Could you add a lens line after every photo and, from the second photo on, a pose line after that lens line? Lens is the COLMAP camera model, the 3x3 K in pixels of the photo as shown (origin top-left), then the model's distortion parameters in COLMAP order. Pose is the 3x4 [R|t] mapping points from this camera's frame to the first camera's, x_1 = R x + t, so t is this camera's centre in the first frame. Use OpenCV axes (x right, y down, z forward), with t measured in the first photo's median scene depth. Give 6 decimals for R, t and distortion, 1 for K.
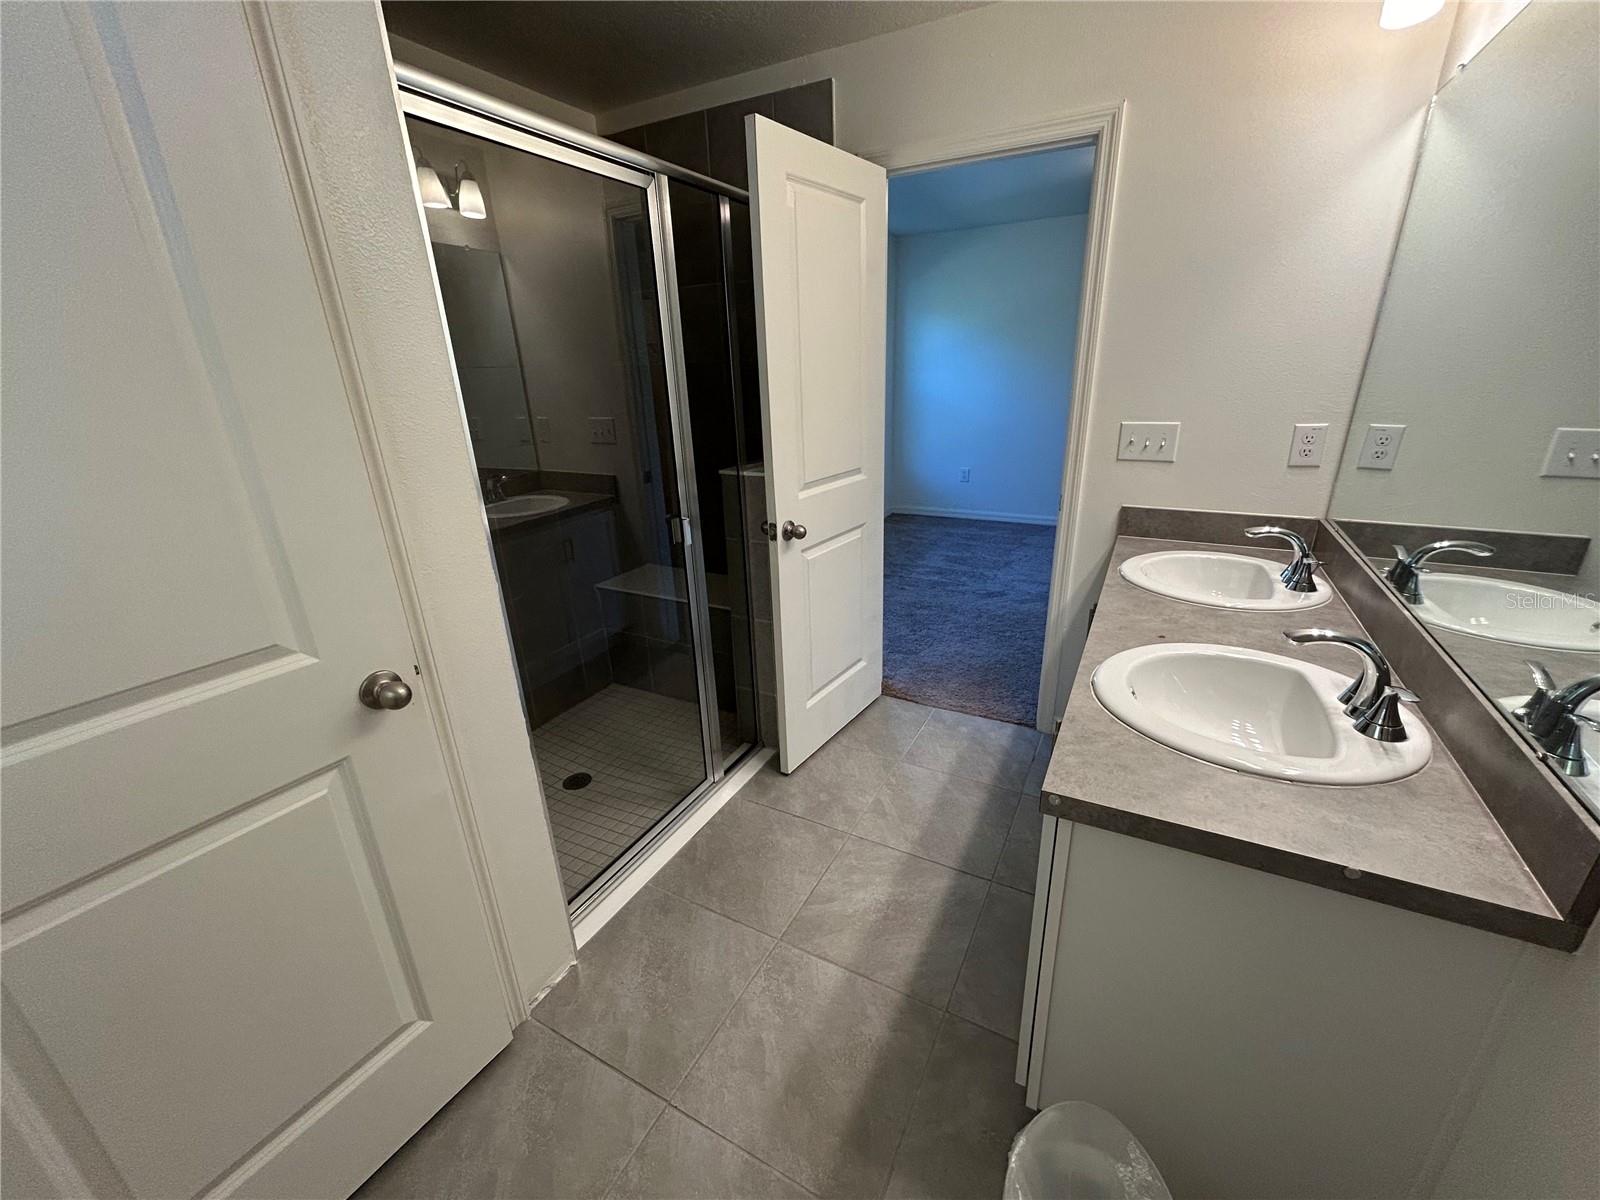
lens RADIAL K [[643.4, 0, 801.3], [0, 643.4, 598.0], [0, 0, 1]] dist [0.012762, 0.000113]
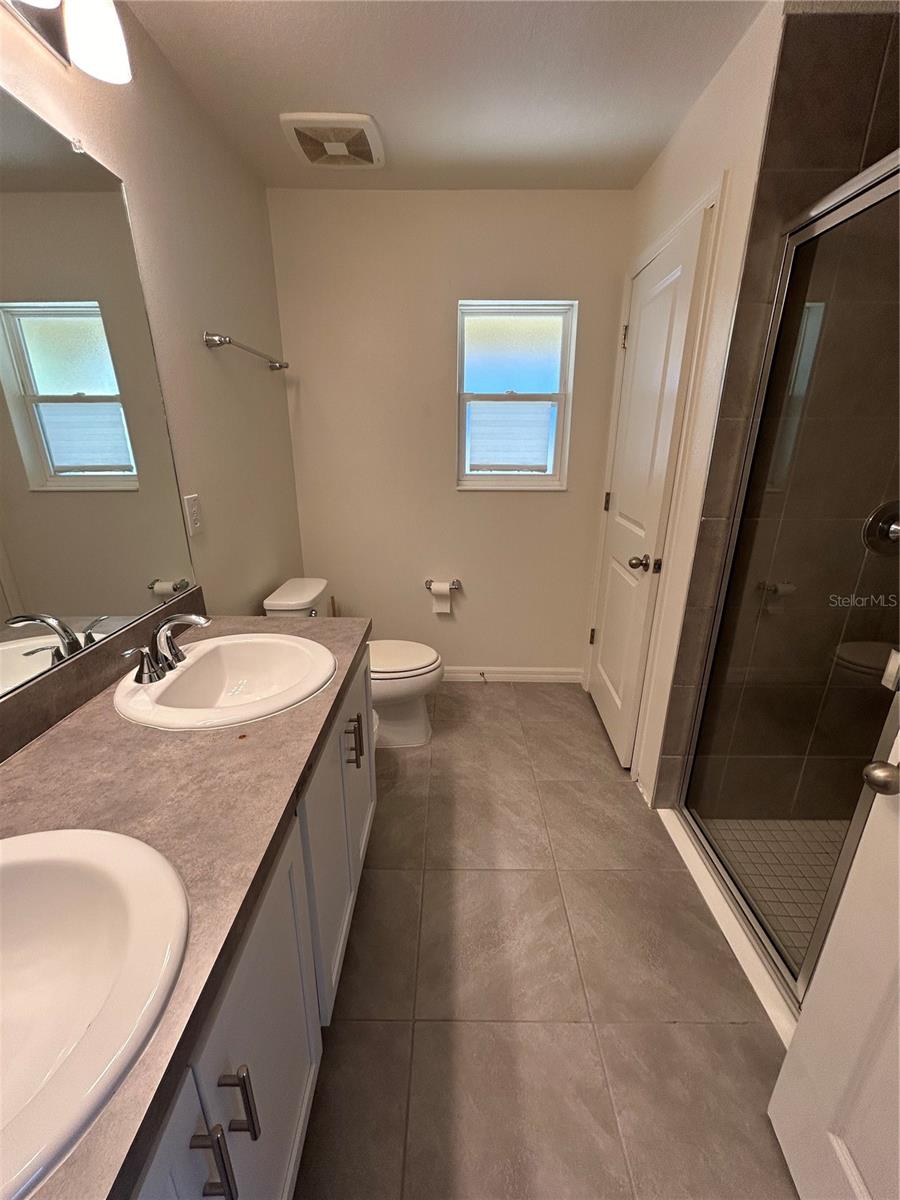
lens RADIAL K [[482.5, 0, 449.3], [0, 482.5, 601.3], [0, 0, 1]] dist [0.012762, 0.000113]
pose [[-0.880973, 0.178704, -0.438124, 0.509339], [-0.138176, 0.788414, 0.599425, -0.465851], [0.452543, 0.588615, -0.669879, 1.312737]]
